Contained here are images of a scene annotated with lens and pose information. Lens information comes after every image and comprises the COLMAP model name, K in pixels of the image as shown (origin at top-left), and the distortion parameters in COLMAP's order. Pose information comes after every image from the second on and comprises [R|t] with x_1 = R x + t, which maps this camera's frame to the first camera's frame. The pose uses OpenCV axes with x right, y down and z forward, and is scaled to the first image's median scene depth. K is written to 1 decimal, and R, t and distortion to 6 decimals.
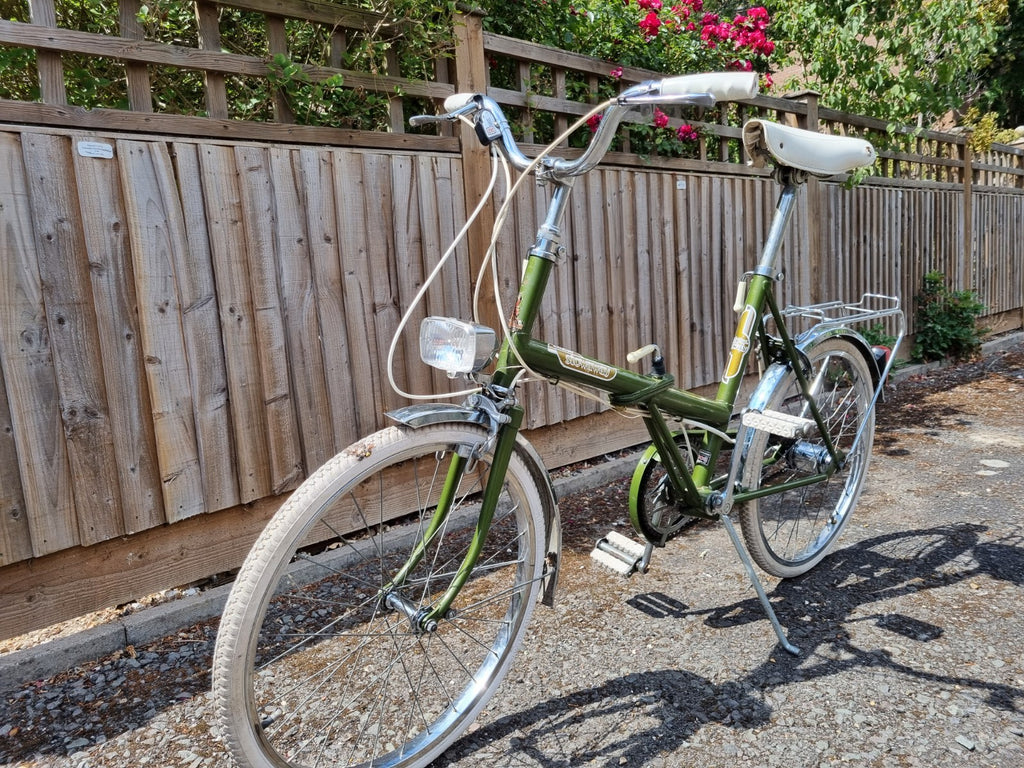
lens RADIAL K [[779.3, 0, 505.1], [0, 779.3, 377.7], [0, 0, 1]] dist [0.055608, -0.044535]
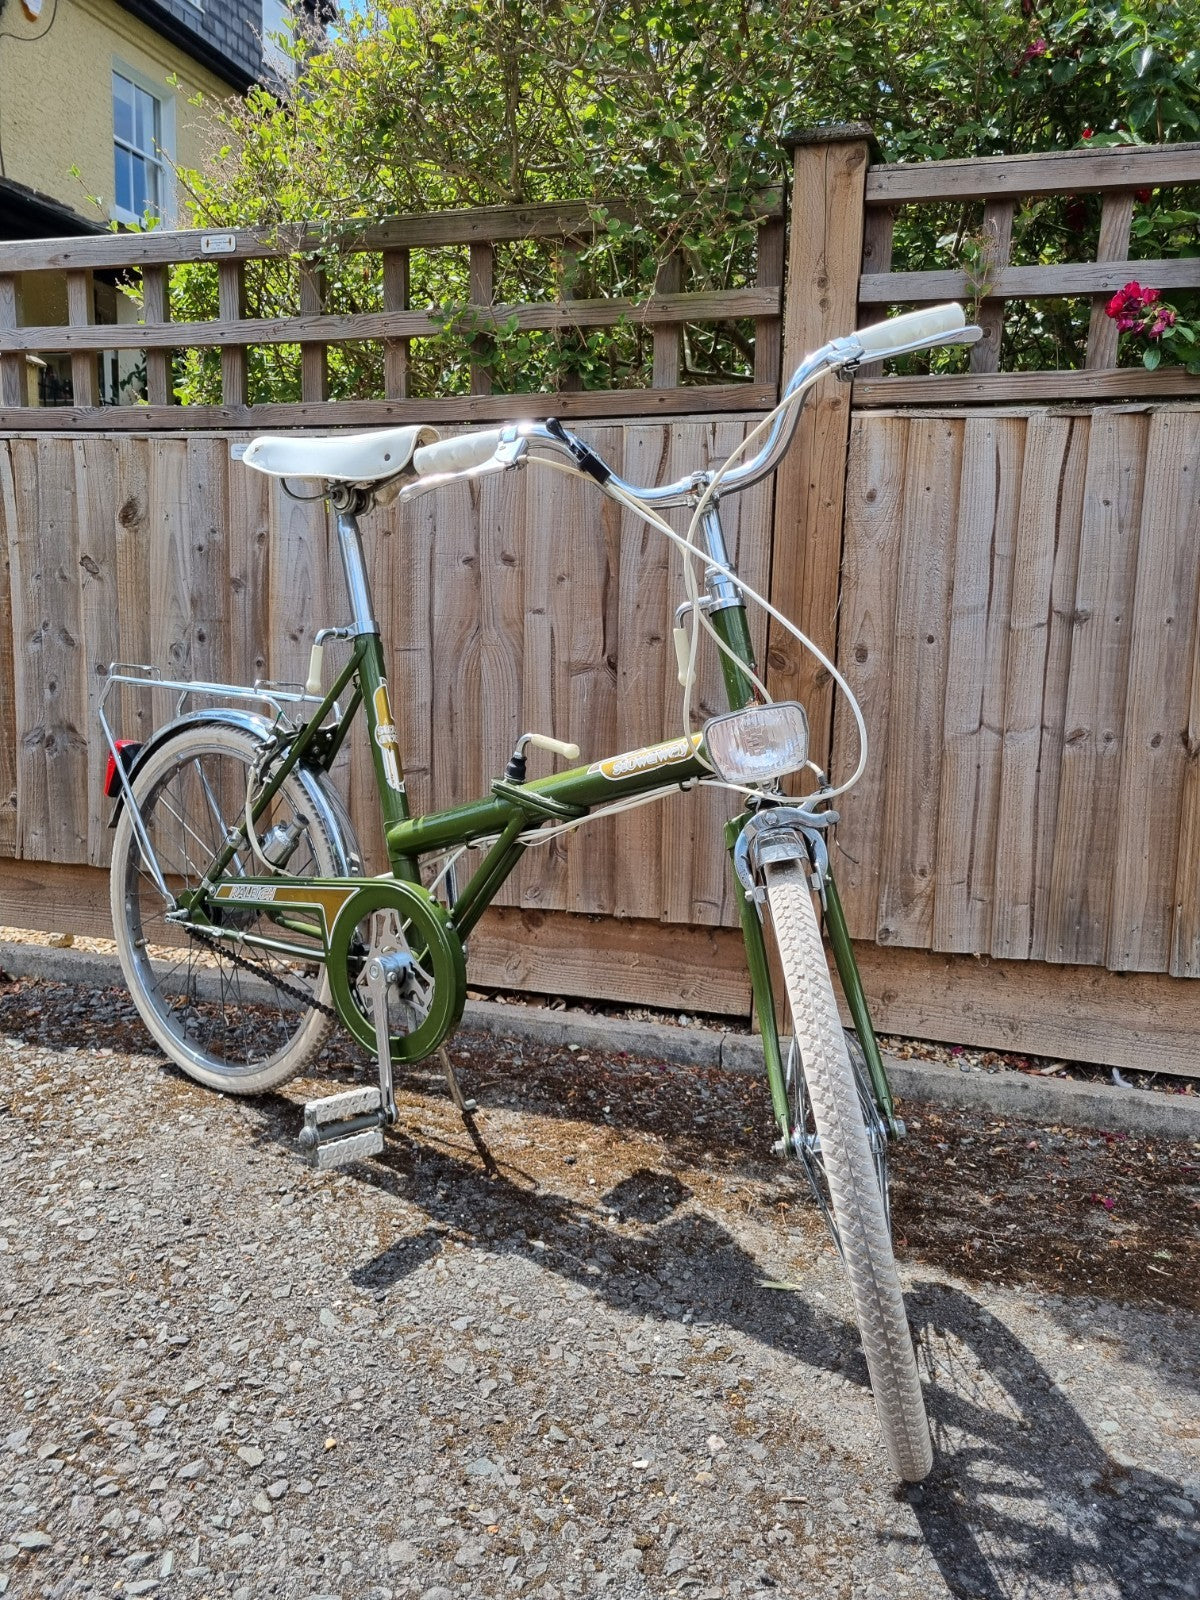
lens RADIAL K [[1216.6, 0, 594.0], [0, 1216.6, 785.1], [0, 0, 1]] dist [0.054789, -0.040479]
pose [[0.490647, 0.193816, -0.849530, 0.870818], [-0.171216, 0.977386, 0.124100, -0.149085], [0.854371, 0.084564, 0.512736, 0.614422]]
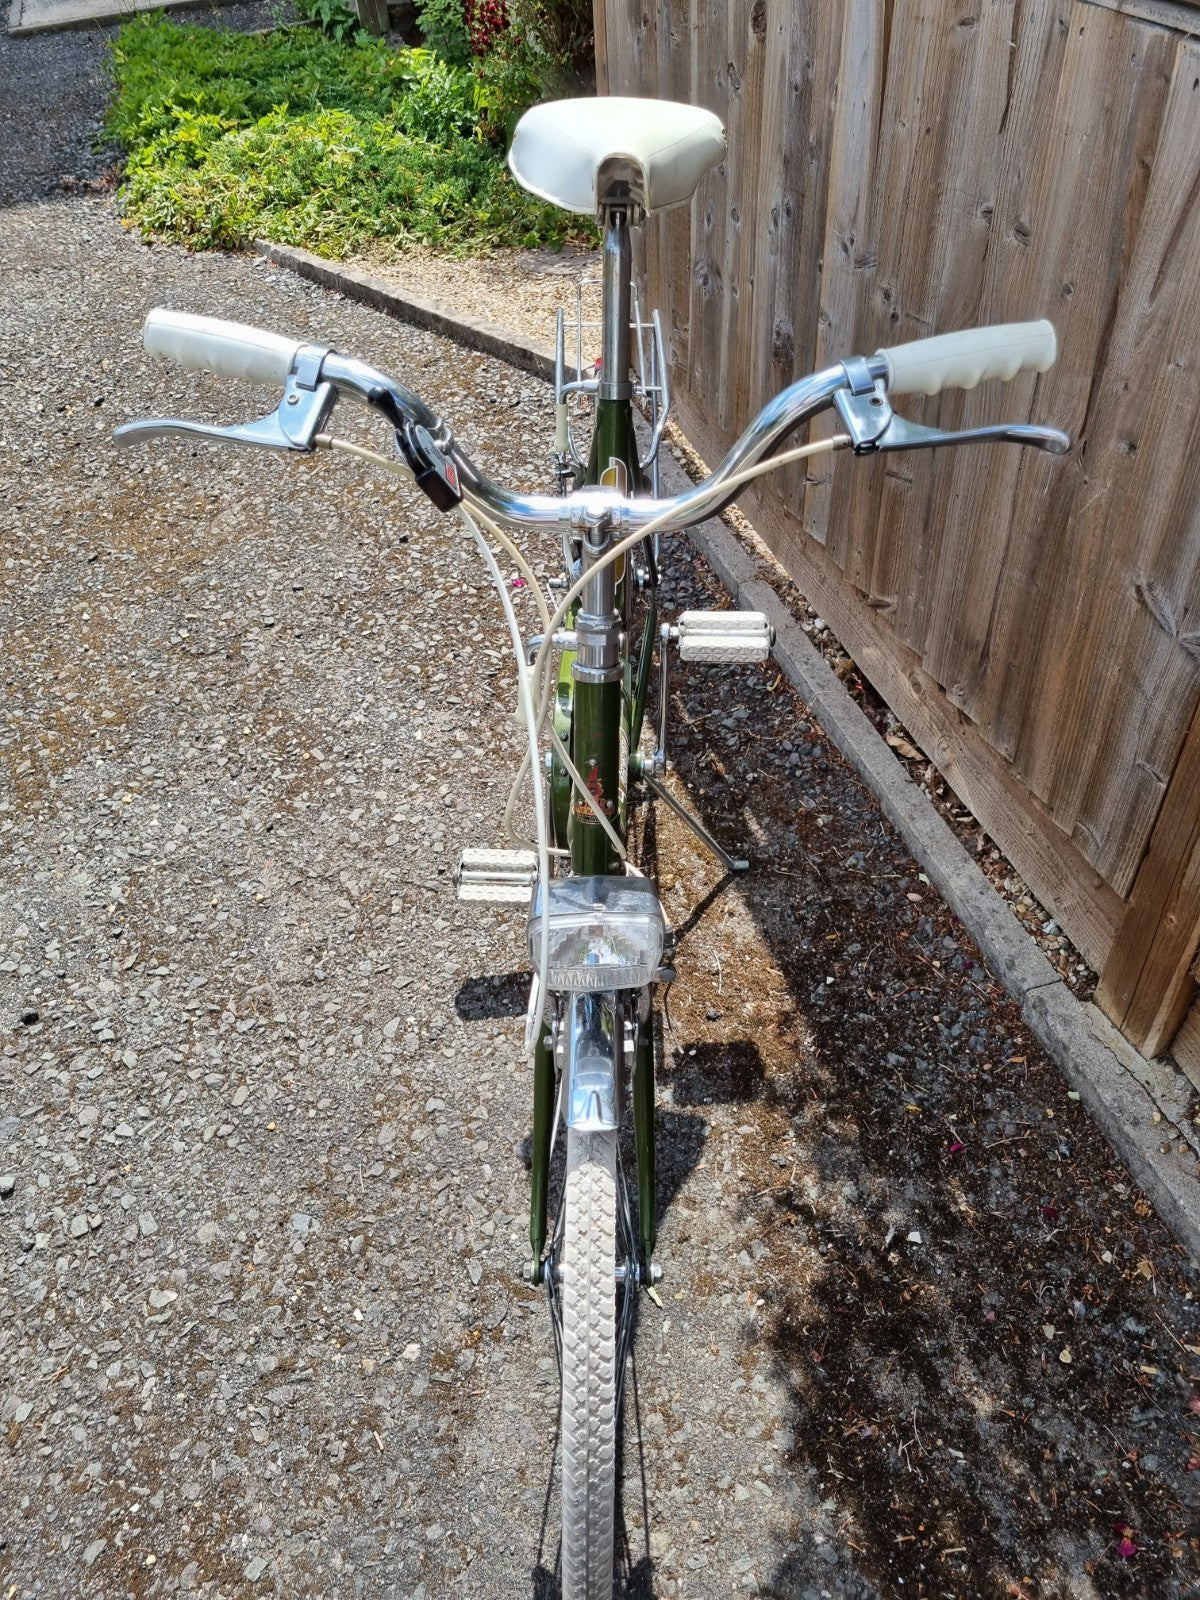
lens RADIAL K [[1216.2, 0, 589.7], [0, 1216.2, 815.4], [0, 0, 1]] dist [0.053190, -0.039147]
pose [[-0.441969, 0.679241, -0.585915, 0.572130], [-0.030691, 0.641339, 0.766644, -0.558308], [0.896505, 0.356815, -0.262605, 1.244656]]
